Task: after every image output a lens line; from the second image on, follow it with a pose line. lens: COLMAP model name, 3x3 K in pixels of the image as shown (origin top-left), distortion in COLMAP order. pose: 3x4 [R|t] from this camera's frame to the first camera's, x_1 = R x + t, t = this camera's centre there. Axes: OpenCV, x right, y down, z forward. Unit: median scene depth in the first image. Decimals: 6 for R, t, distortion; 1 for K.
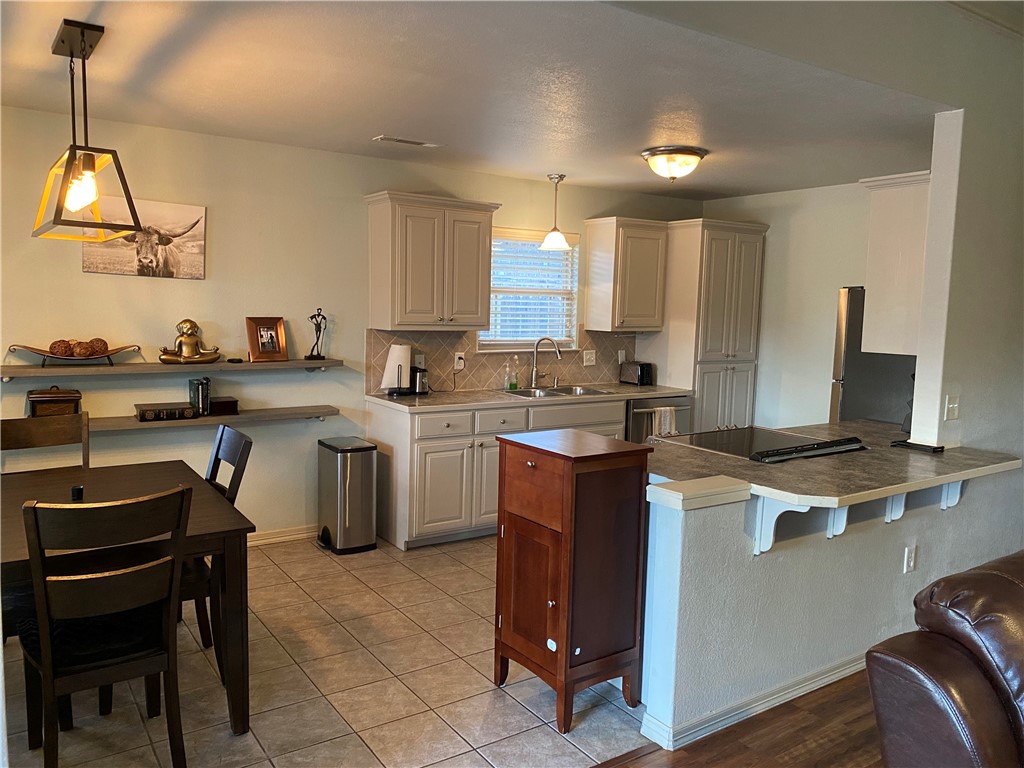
lens RADIAL K [[778.1, 0, 511.7], [0, 778.1, 383.3], [0, 0, 1]] dist [0.024855, -0.026106]
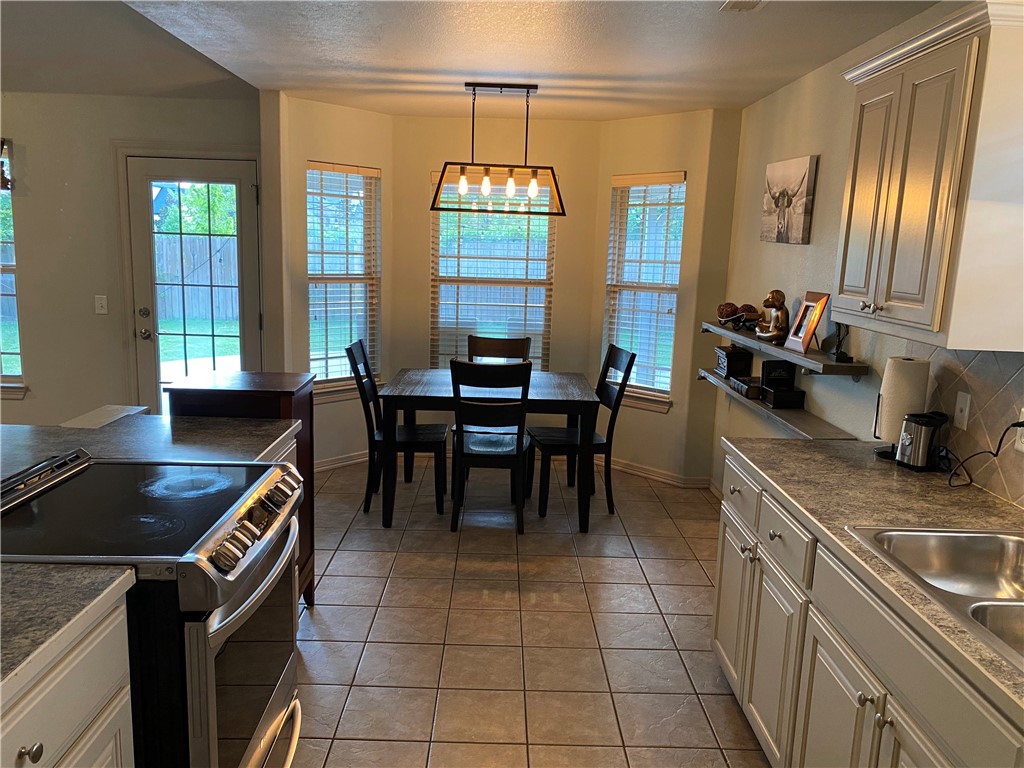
lens RADIAL K [[753.0, 0, 509.9], [0, 753.0, 386.3], [0, 0, 1]] dist [0.045497, -0.000371]
pose [[-0.543122, 0.109651, -0.832463, 0.603808], [-0.135052, 0.967120, 0.215499, -0.152386], [0.828722, 0.229469, -0.510455, 1.526257]]
